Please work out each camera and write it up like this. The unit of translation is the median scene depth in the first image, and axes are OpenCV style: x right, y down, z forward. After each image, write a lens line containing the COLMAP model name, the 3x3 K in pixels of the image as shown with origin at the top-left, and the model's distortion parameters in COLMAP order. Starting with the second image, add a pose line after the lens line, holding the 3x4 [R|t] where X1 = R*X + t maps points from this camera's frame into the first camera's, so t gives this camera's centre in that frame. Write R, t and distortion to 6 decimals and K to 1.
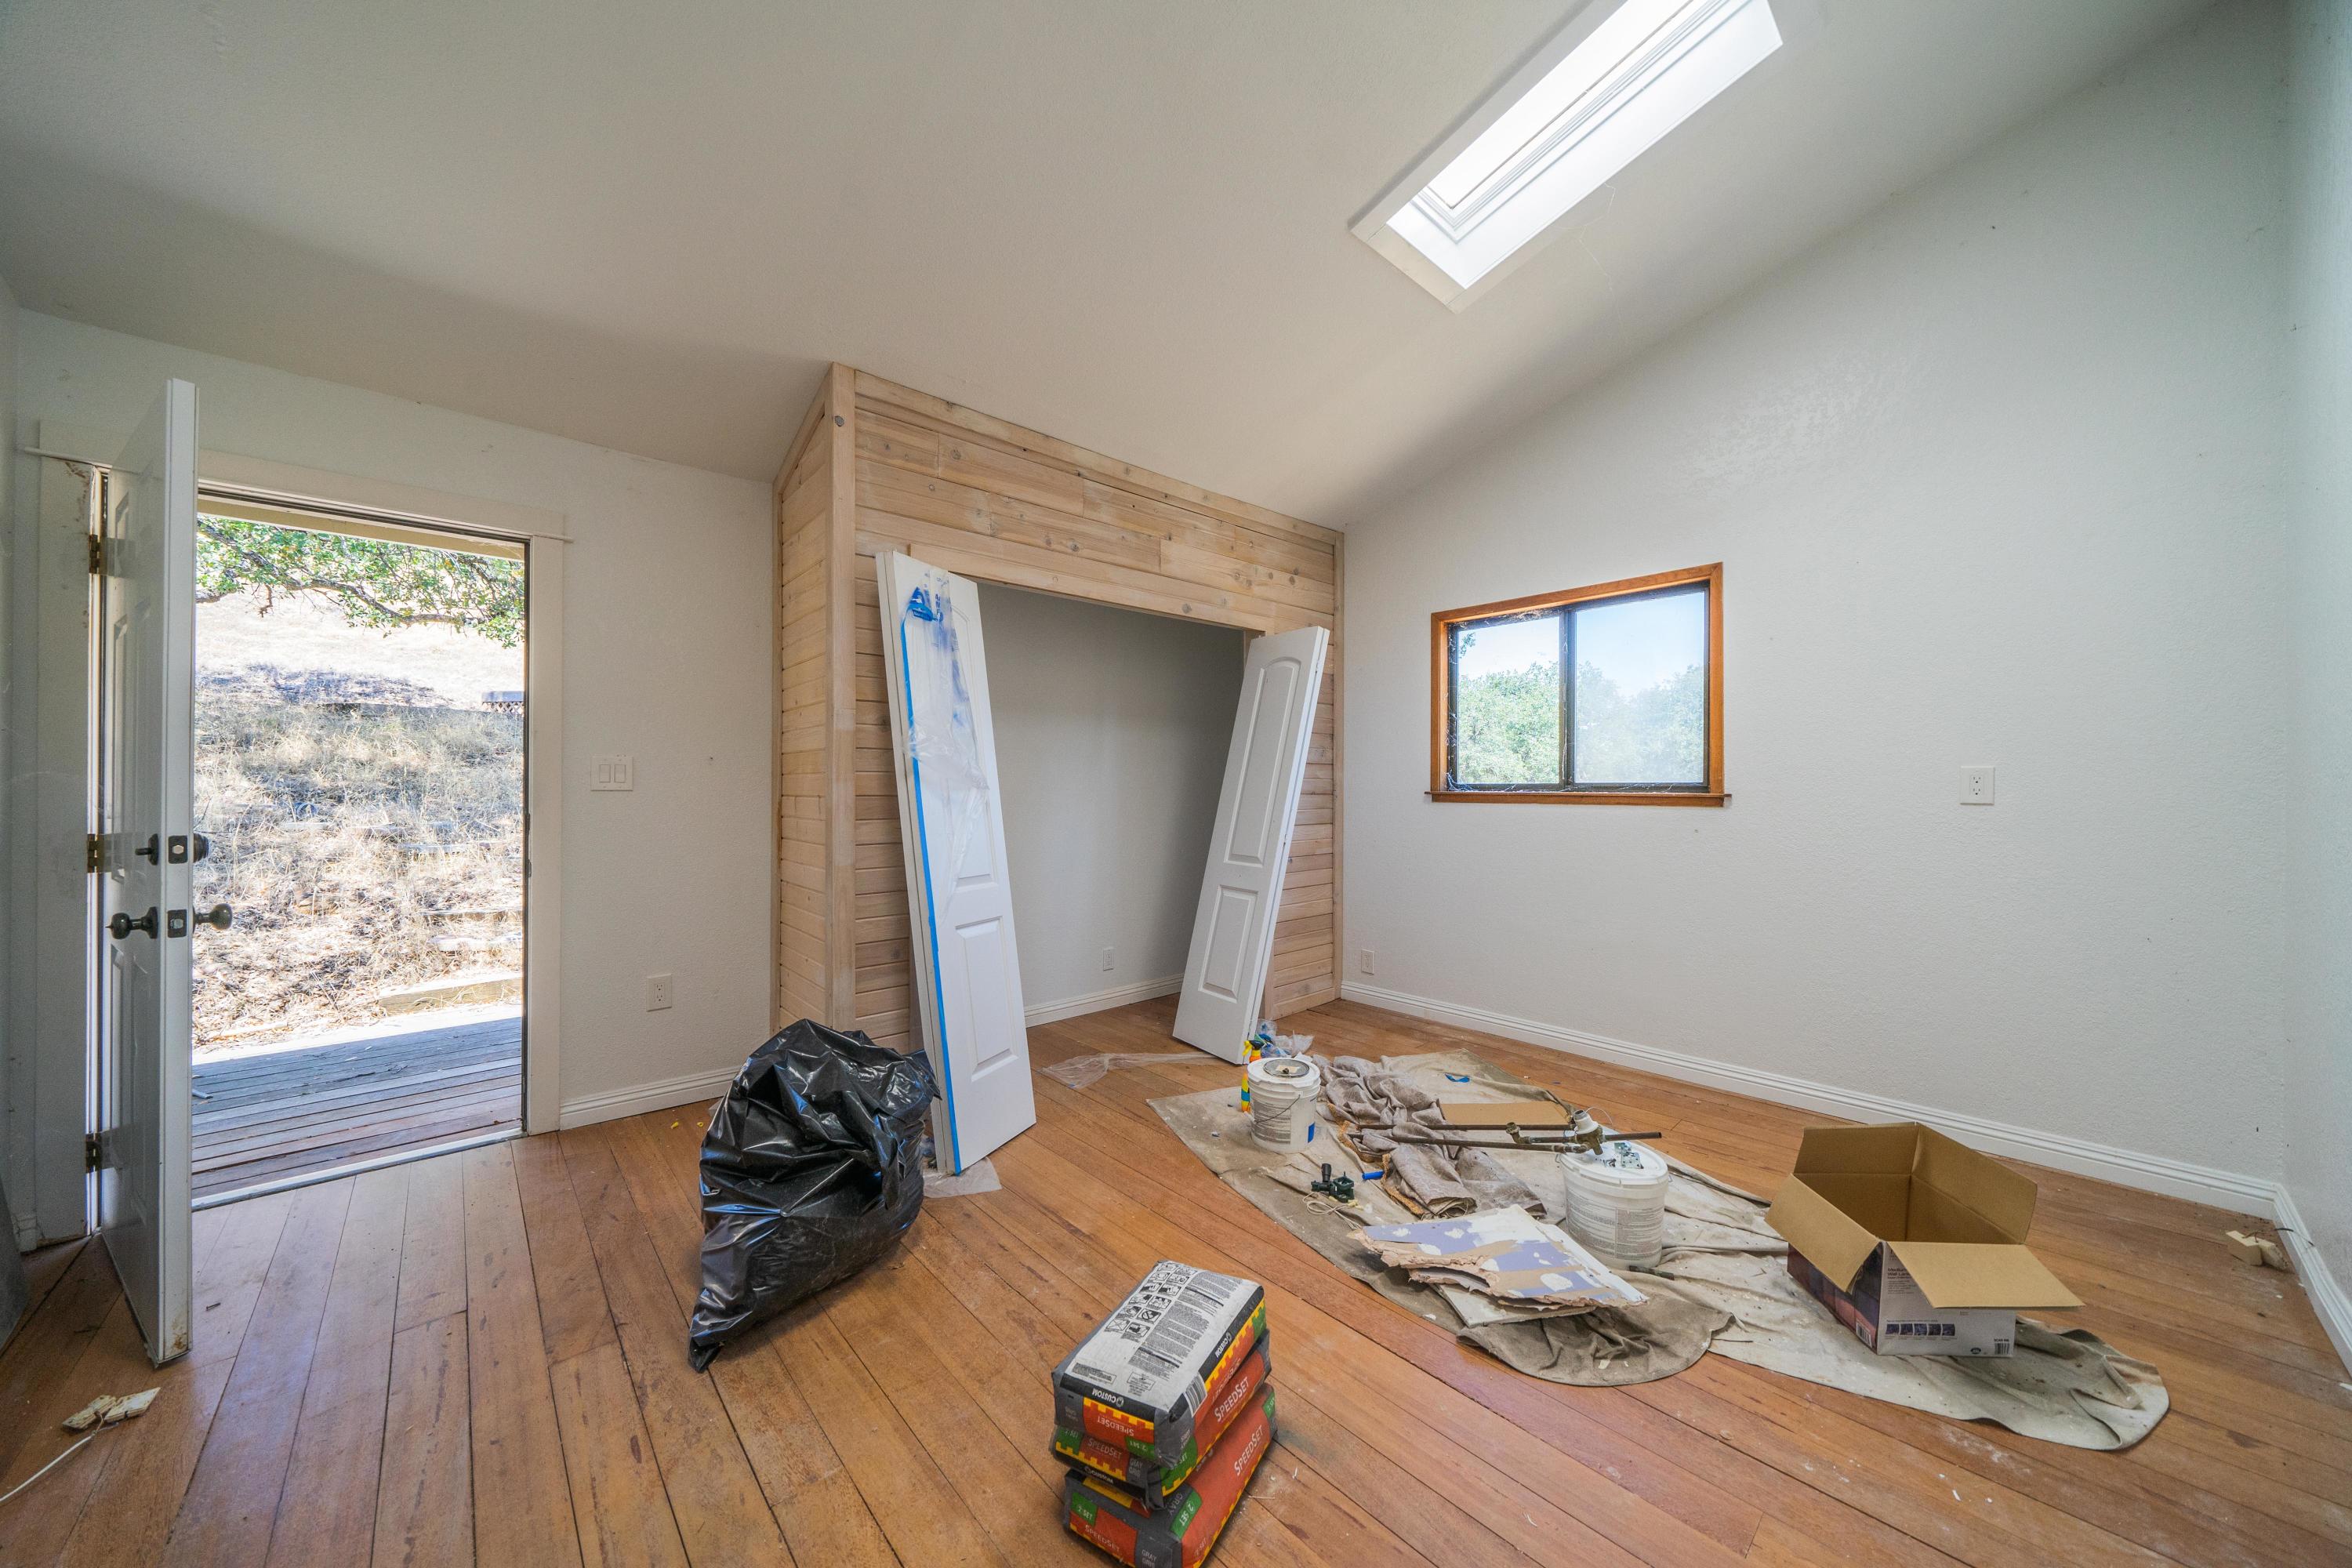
lens RADIAL K [[808.3, 0, 1176.0], [0, 808.3, 784.0], [0, 0, 1]] dist [-0.000843, -0.000062]
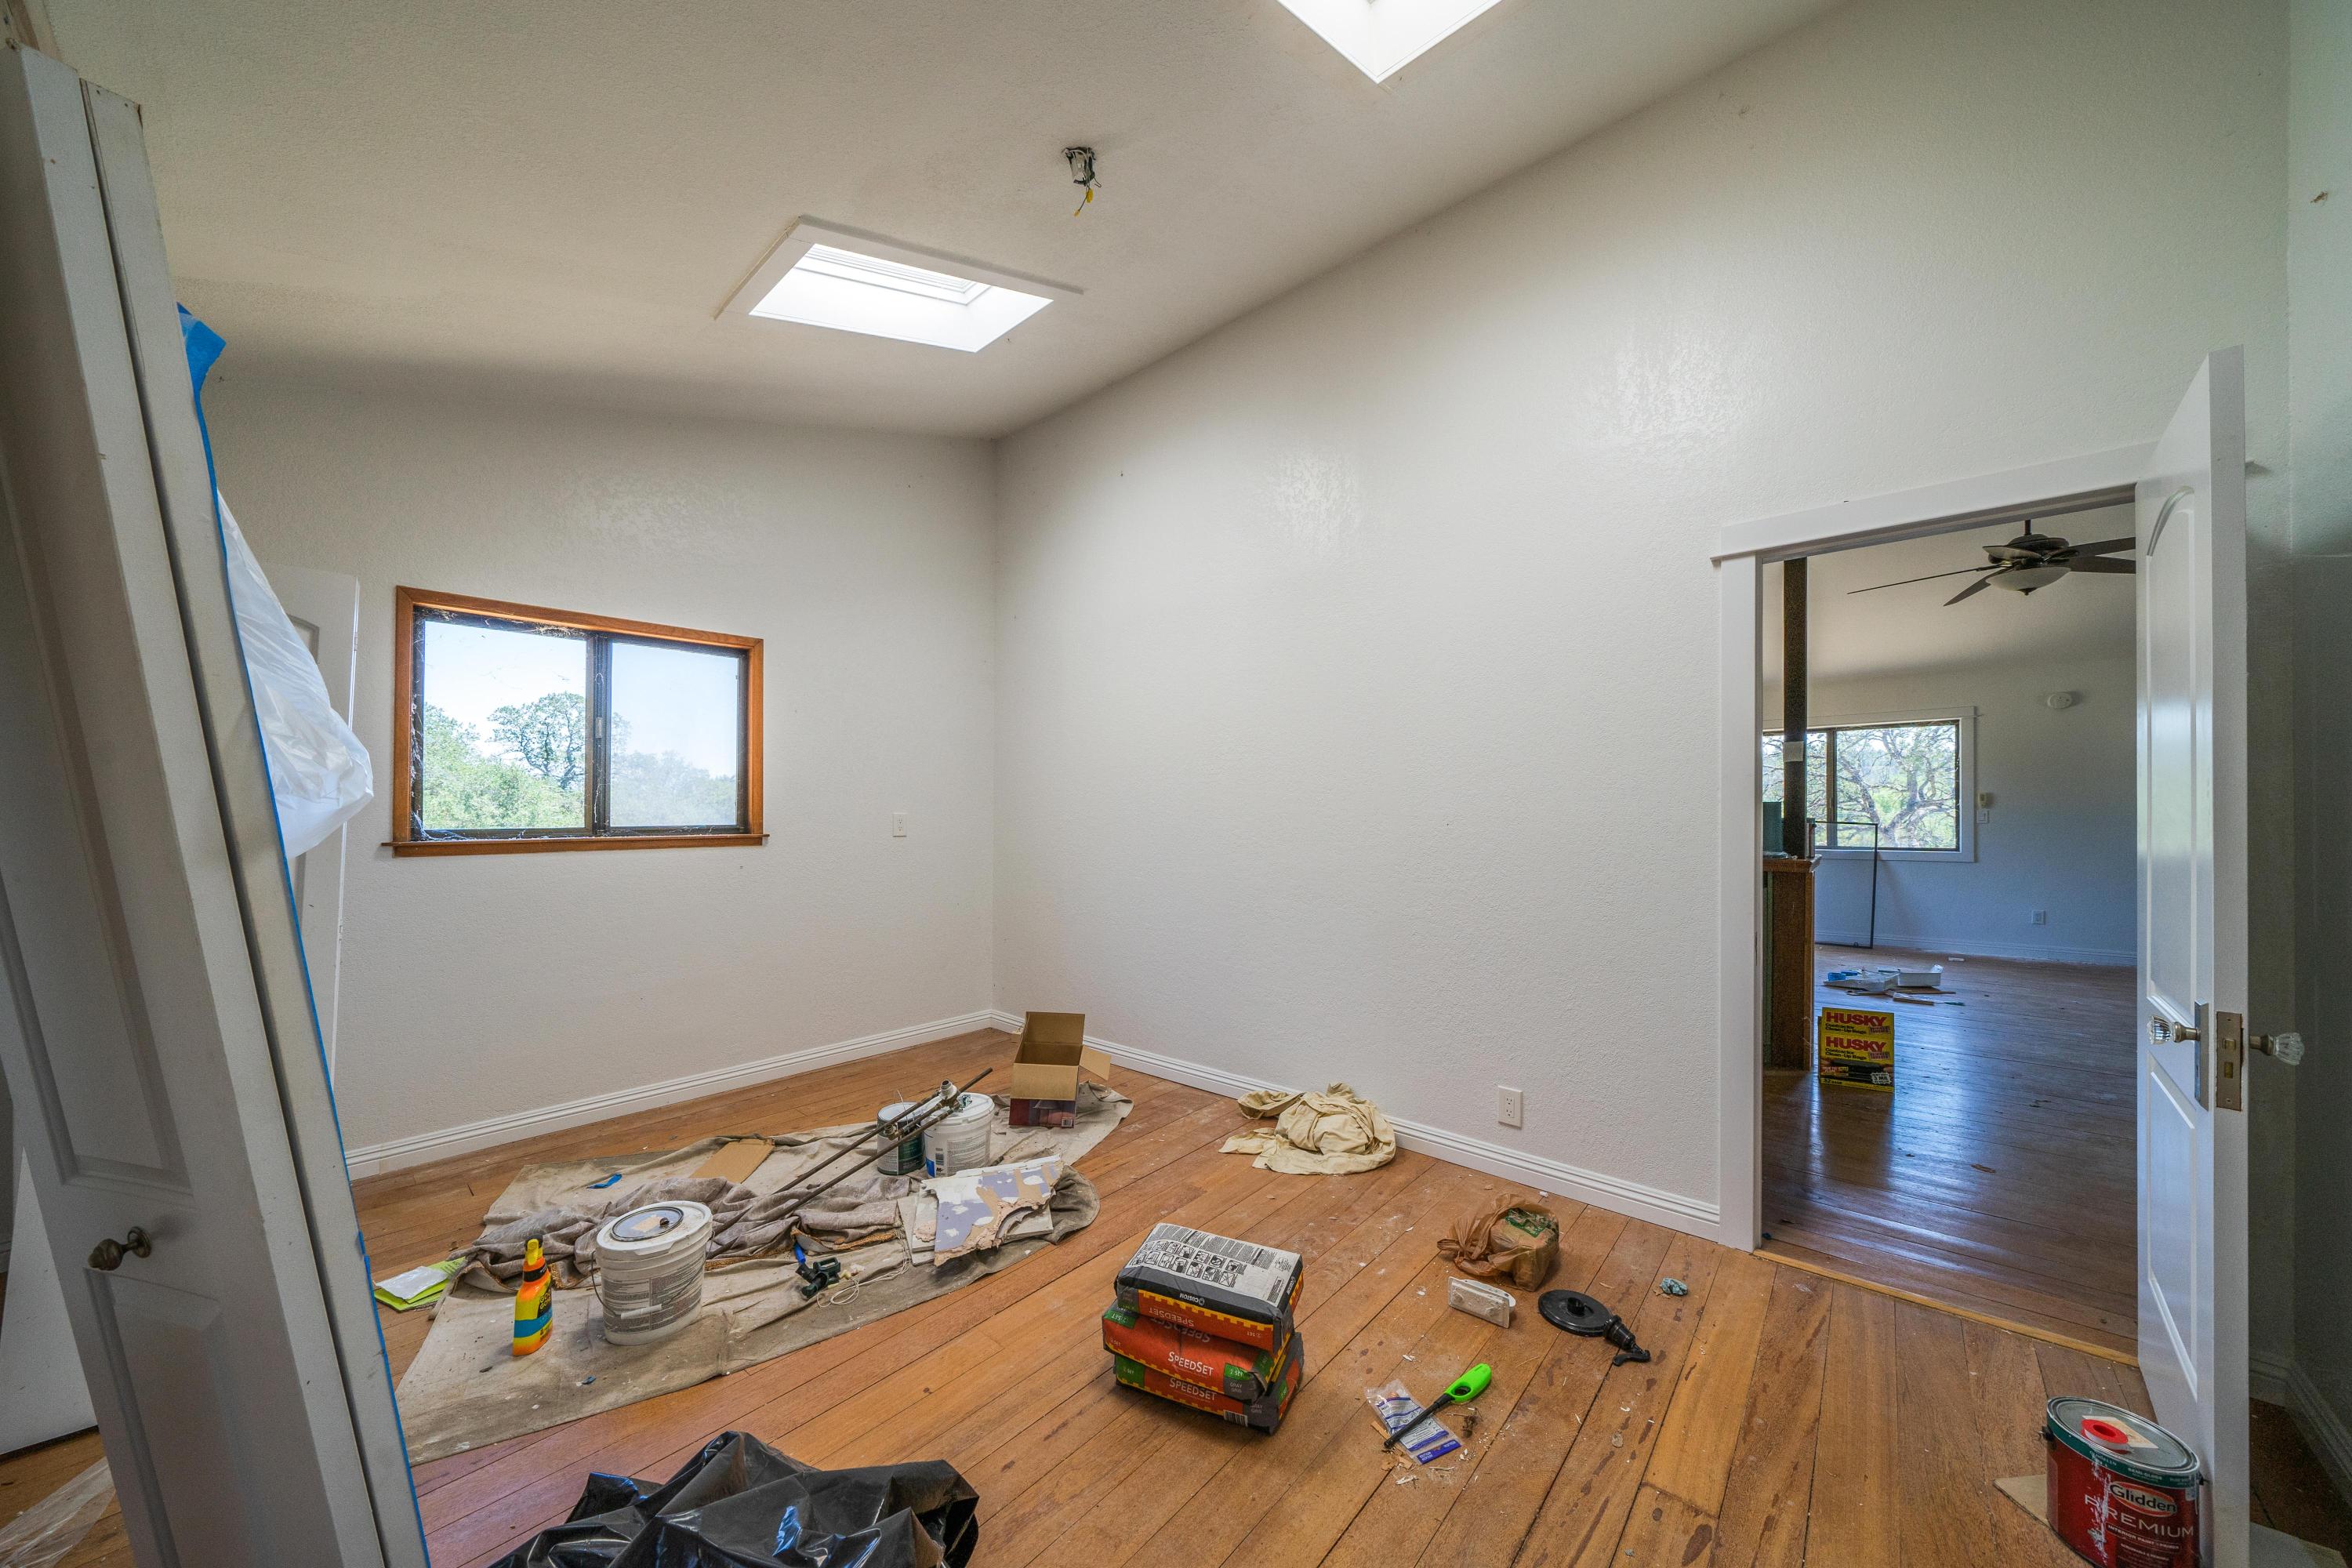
lens RADIAL K [[802.5, 0, 1161.3], [0, 802.5, 815.2], [0, 0, 1]] dist [-0.001786, -0.000047]
pose [[-0.095662, -0.005110, 0.995401, -0.545677], [0.001063, 0.999986, 0.005236, -0.021191], [-0.995413, 0.001559, -0.095655, 0.516493]]
